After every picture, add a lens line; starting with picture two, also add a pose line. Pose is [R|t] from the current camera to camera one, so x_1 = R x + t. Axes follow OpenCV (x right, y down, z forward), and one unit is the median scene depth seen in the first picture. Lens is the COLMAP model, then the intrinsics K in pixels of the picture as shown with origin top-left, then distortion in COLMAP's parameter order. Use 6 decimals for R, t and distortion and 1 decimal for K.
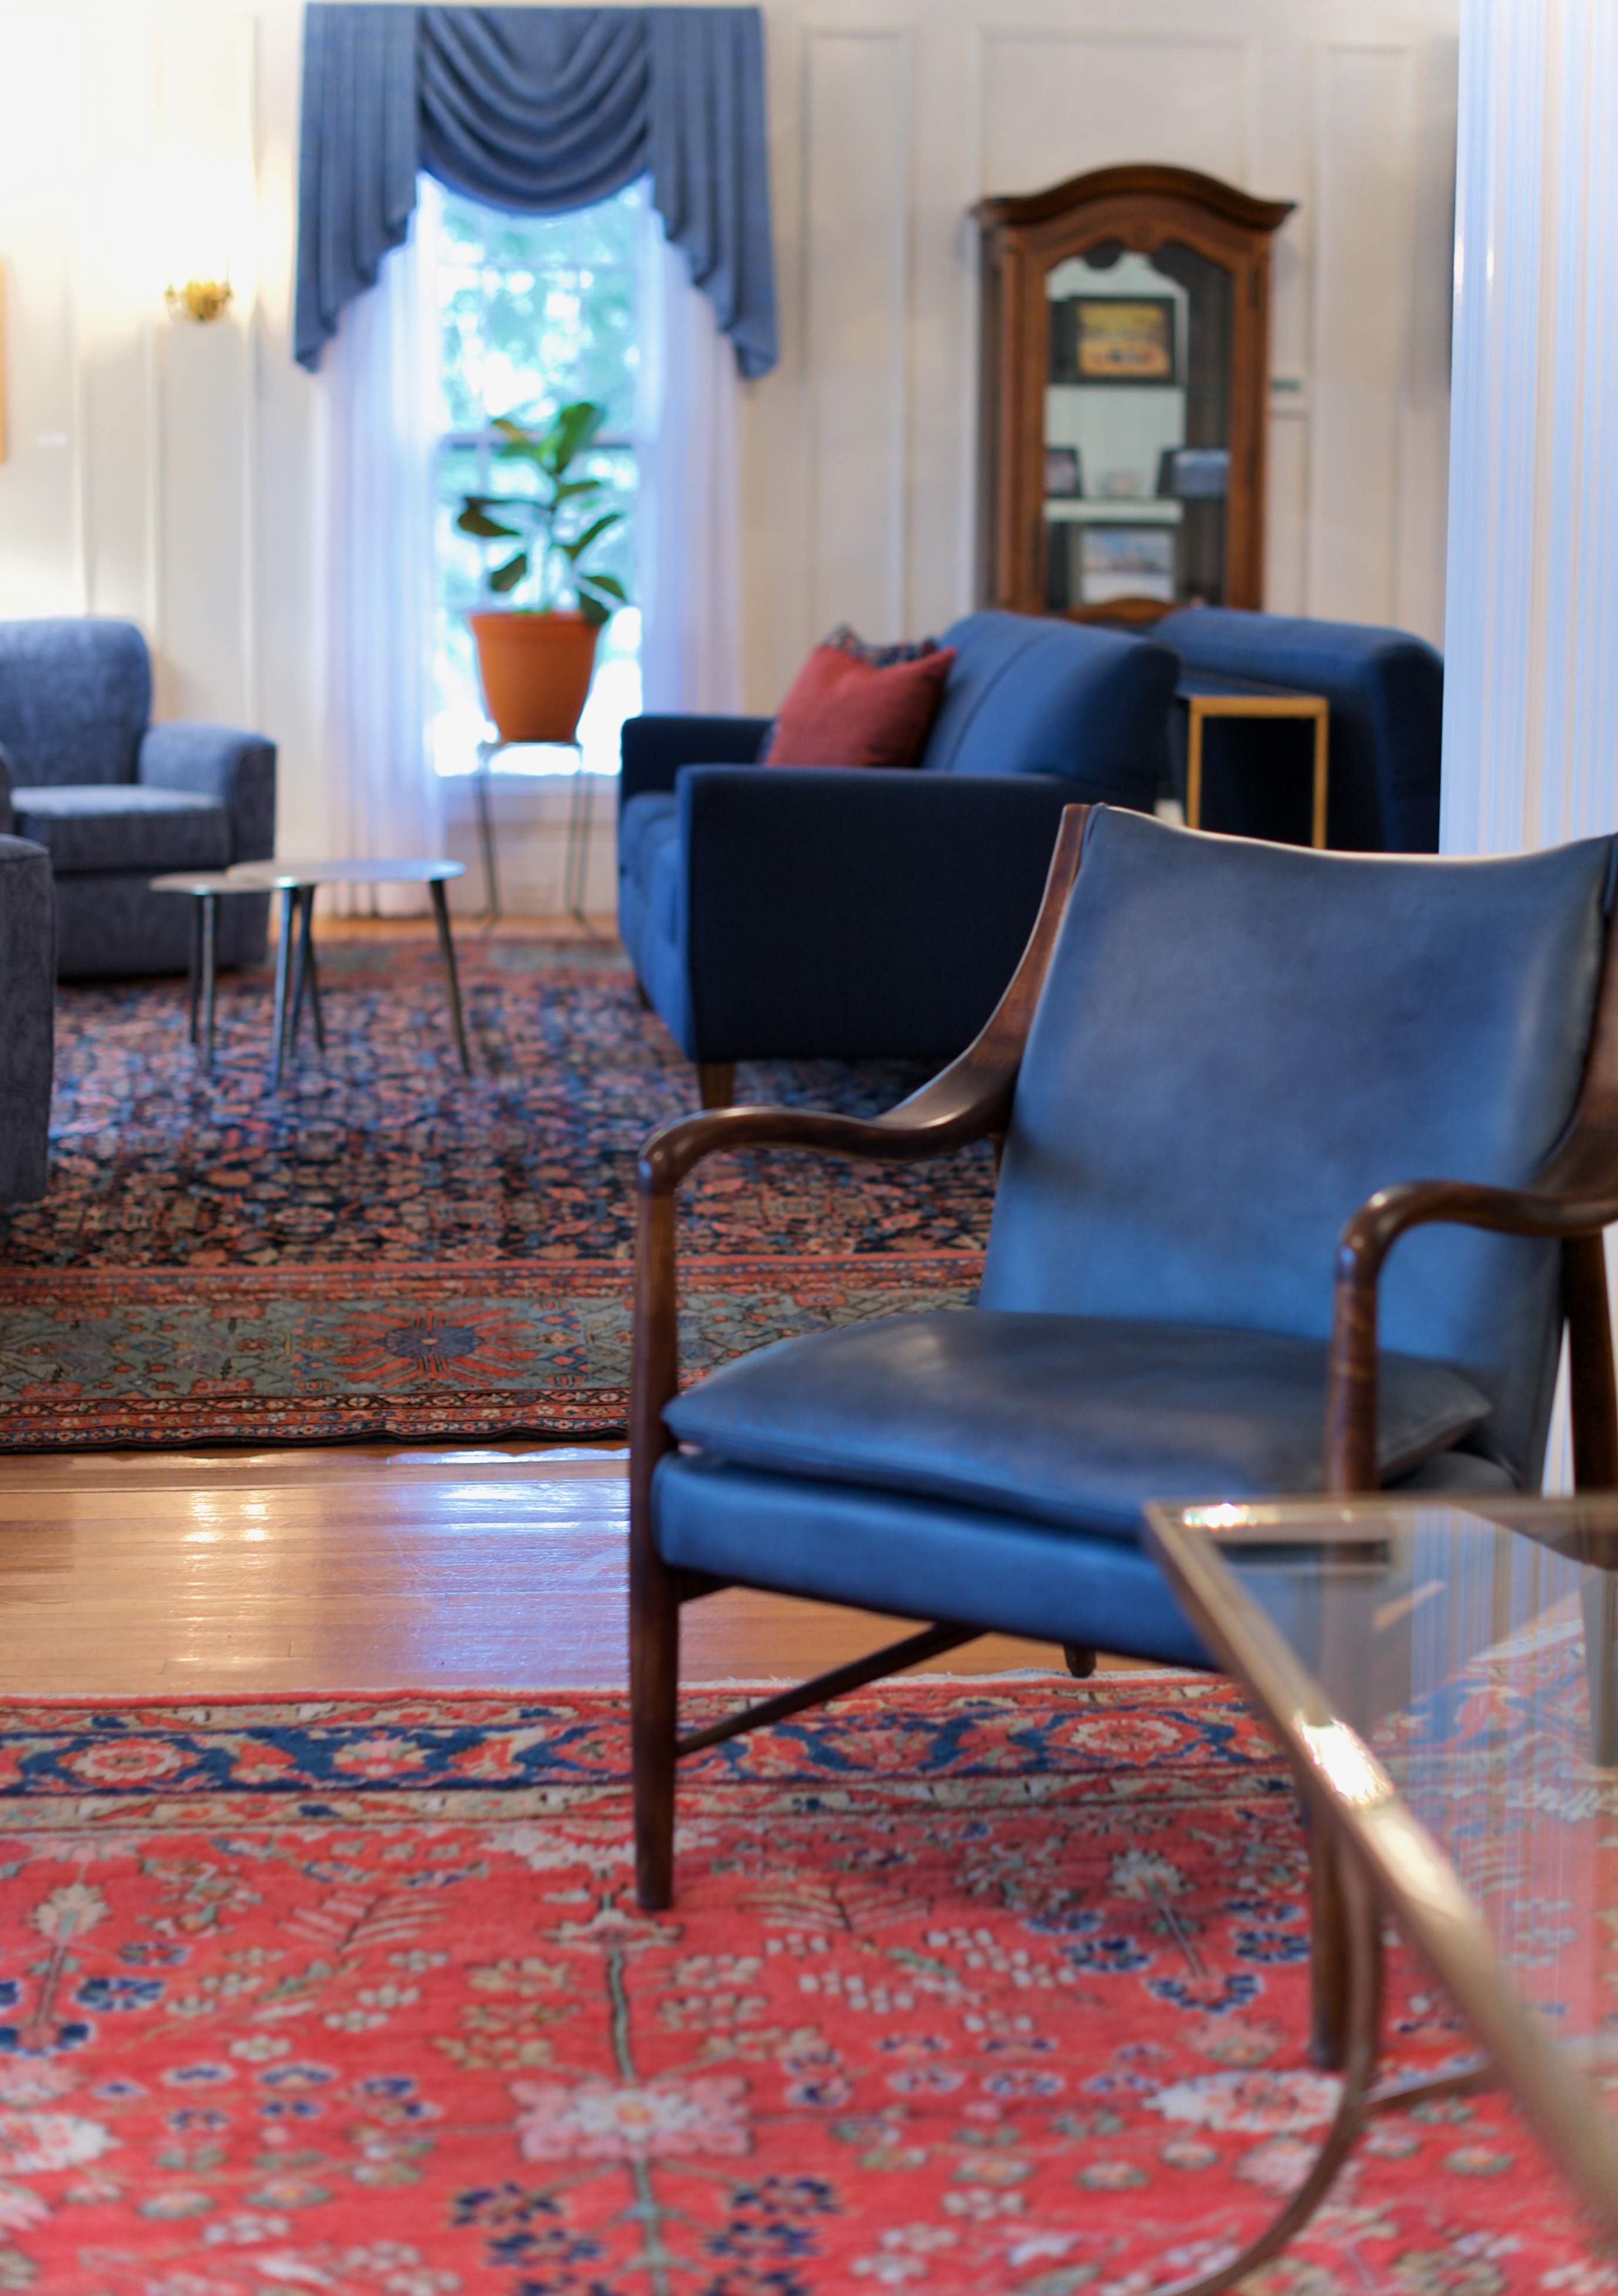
lens RADIAL K [[3566.5, 0, 810.3], [0, 3566.5, 1147.7], [0, 0, 1]] dist [-0.130934, 0.000000]
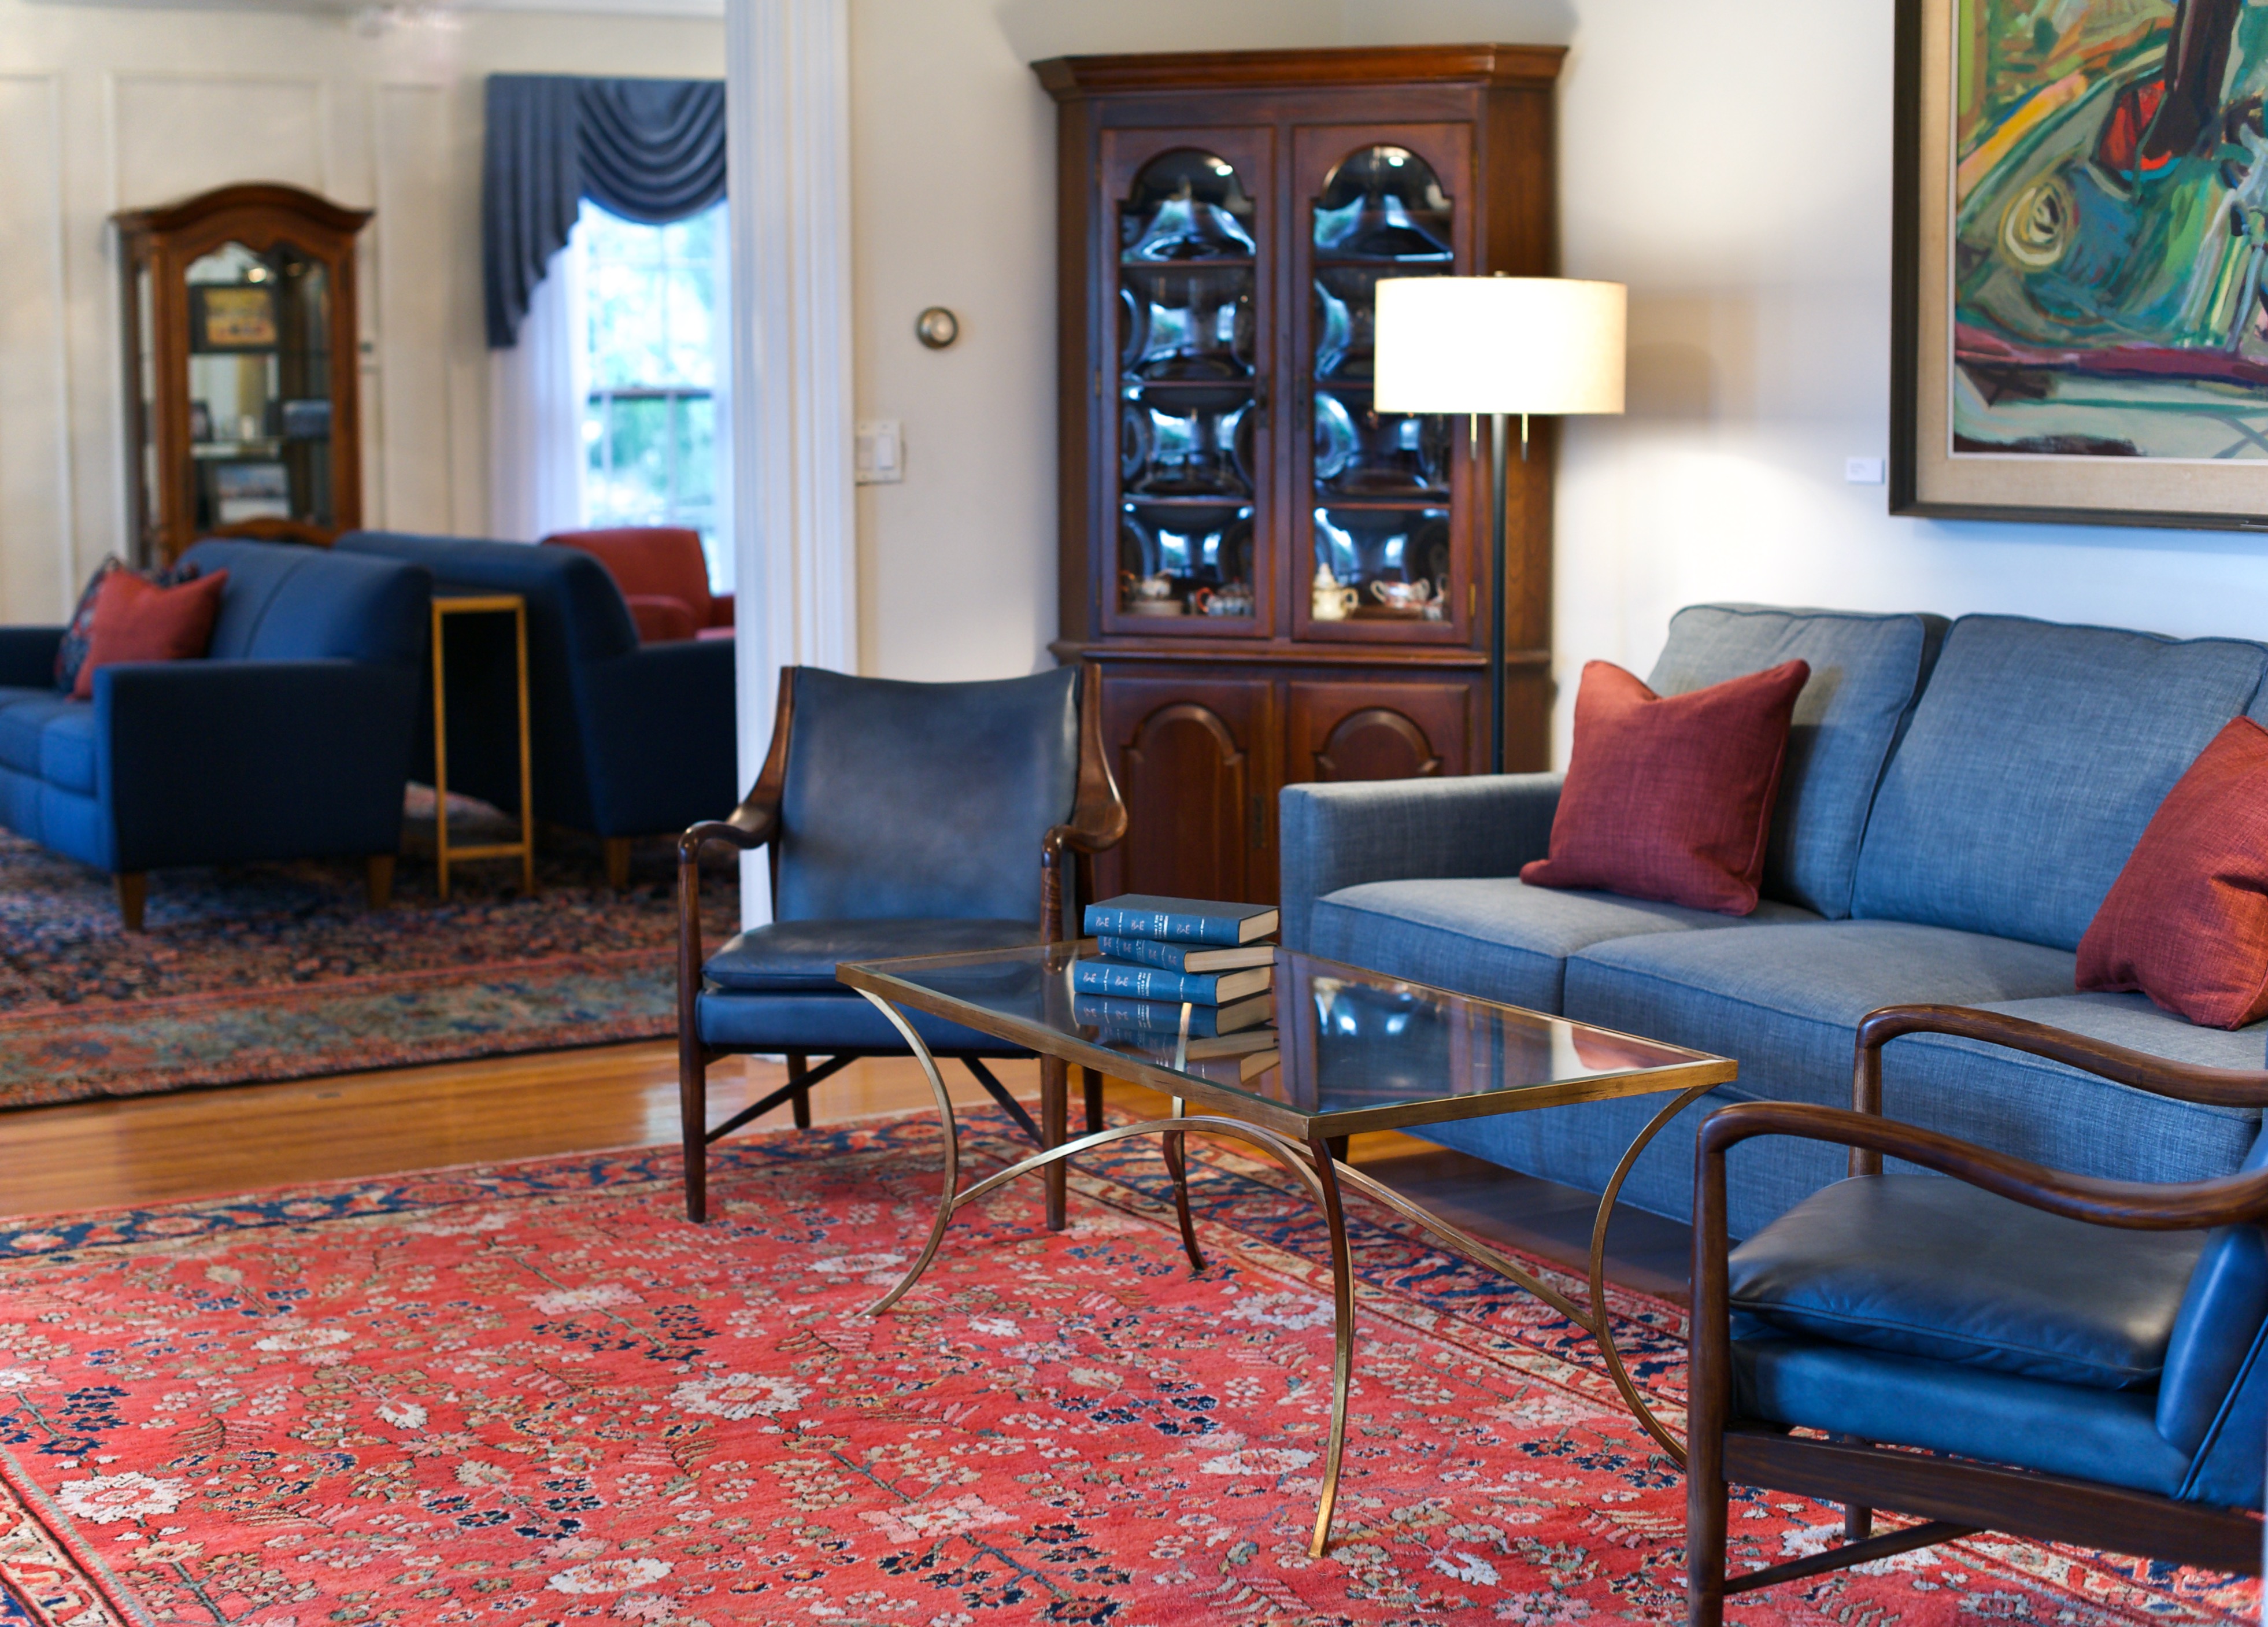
lens RADIAL K [[3522.8, 0, 1133.9], [0, 3522.8, 813.2], [0, 0, 1]] dist [-0.130934, 0.000000]
pose [[0.909058, -0.063854, 0.411748, -0.149524], [0.085821, 0.995693, -0.035063, 0.021908], [-0.407736, 0.067211, 0.910623, -0.267123]]
